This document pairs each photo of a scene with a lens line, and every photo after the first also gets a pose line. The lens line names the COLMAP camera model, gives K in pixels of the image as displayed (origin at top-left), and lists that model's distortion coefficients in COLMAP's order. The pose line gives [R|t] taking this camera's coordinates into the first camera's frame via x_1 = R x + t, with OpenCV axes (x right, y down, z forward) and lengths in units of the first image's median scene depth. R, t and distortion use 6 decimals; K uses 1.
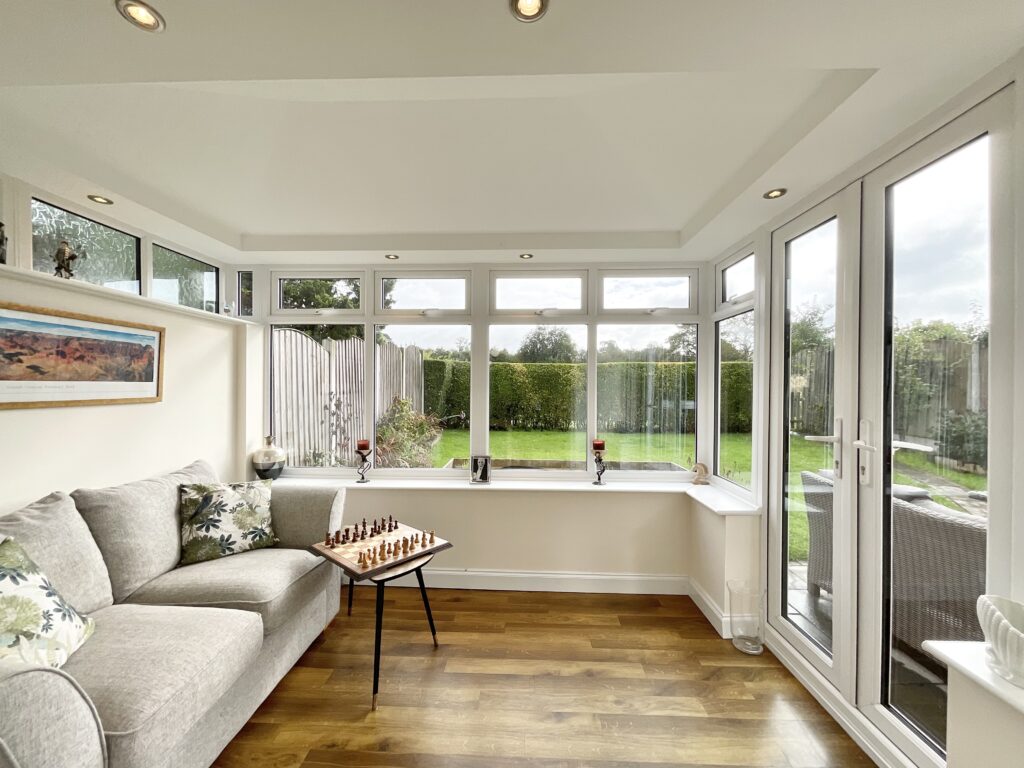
lens RADIAL K [[412.7, 0, 512.0], [0, 412.7, 384.0], [0, 0, 1]] dist [-0.001178, -0.000051]
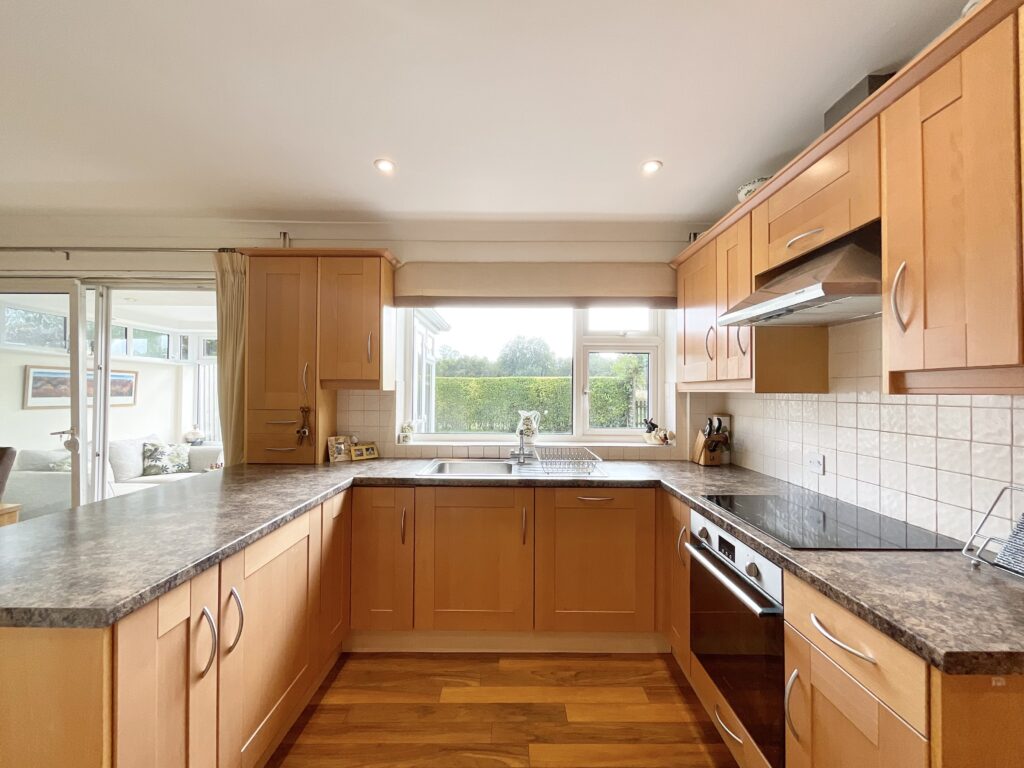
lens RADIAL K [[414.0, 0, 514.4], [0, 414.0, 385.6], [0, 0, 1]] dist [0.000975, 0.000308]
pose [[0.999472, 0.004262, 0.032216, 1.069307], [-0.003828, 0.999901, -0.013521, -0.040034], [-0.032271, 0.013391, 0.999389, -1.245207]]
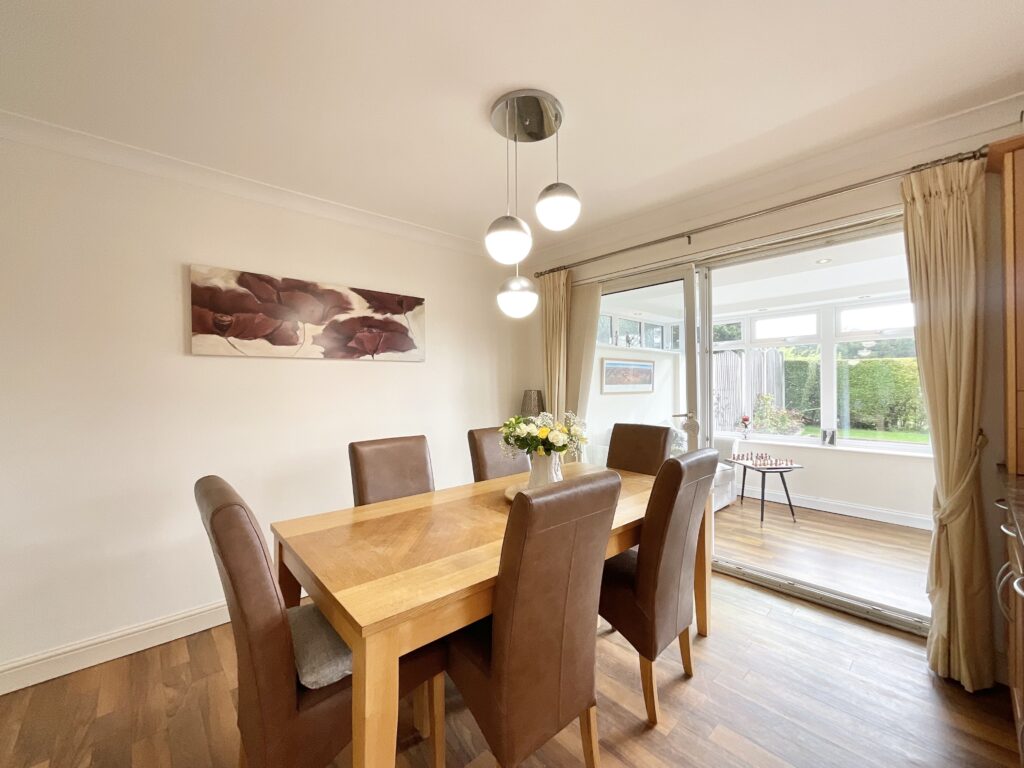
lens RADIAL K [[415.1, 0, 512.0], [0, 415.1, 384.0], [0, 0, 1]] dist [0.002077, 0.000294]
pose [[0.703083, -0.011507, -0.711015, 0.258680], [0.013142, 0.999909, -0.003187, -0.009612], [0.710986, -0.007104, 0.703170, -1.227581]]
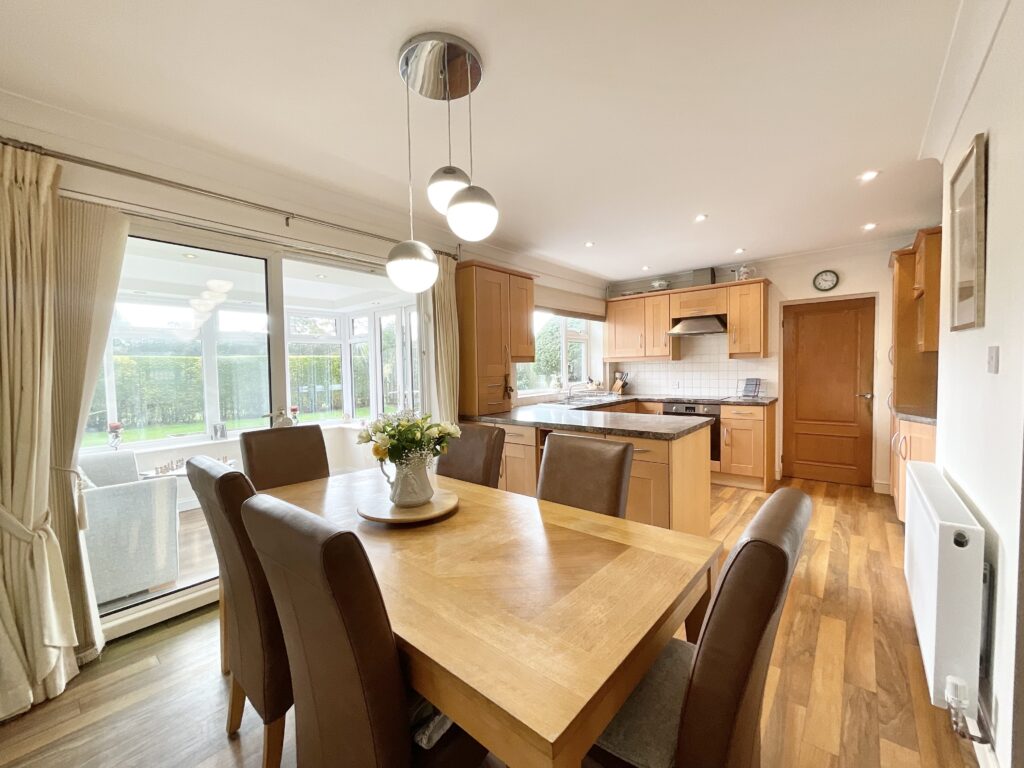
lens RADIAL K [[409.7, 0, 515.4], [0, 409.7, 386.6], [0, 0, 1]] dist [-0.000162, 0.000027]
pose [[0.615100, -0.052023, 0.786731, -0.796882], [0.025588, 0.998612, 0.046028, -0.020696], [-0.788033, -0.008181, 0.615578, -1.161708]]
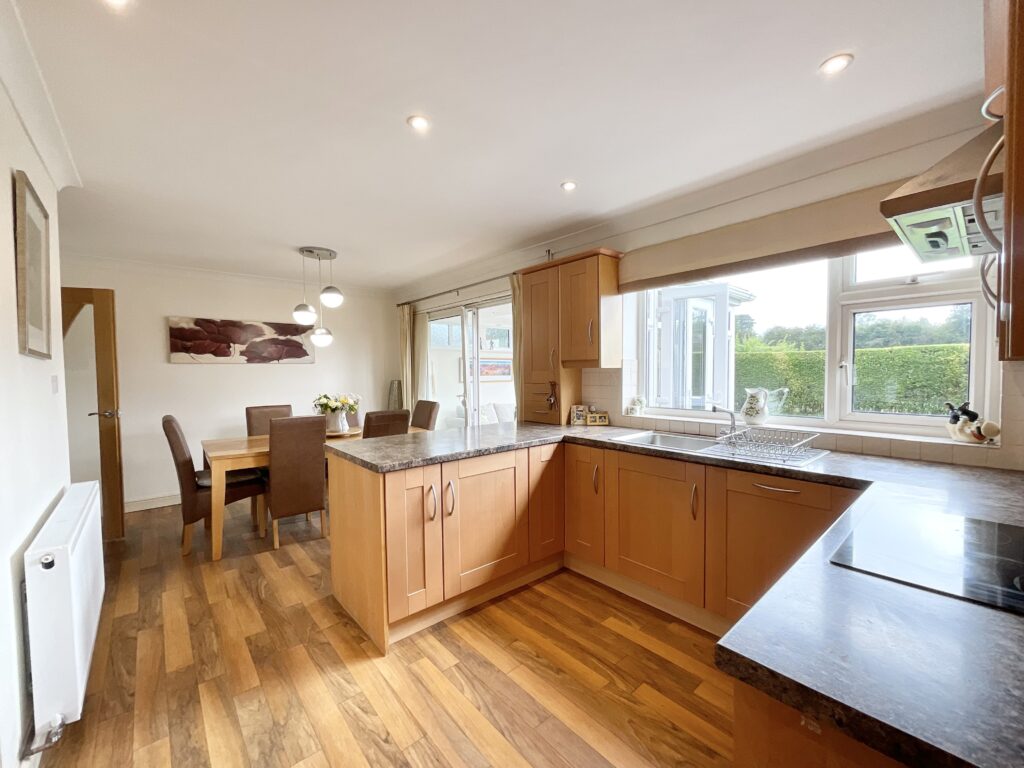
lens RADIAL K [[414.0, 0, 514.4], [0, 414.0, 385.6], [0, 0, 1]] dist [0.000975, 0.000308]
pose [[0.684108, 0.015387, -0.729218, 1.547105], [0.013061, 0.999359, 0.033339, -0.032022], [0.729264, -0.032332, 0.683468, -1.227819]]
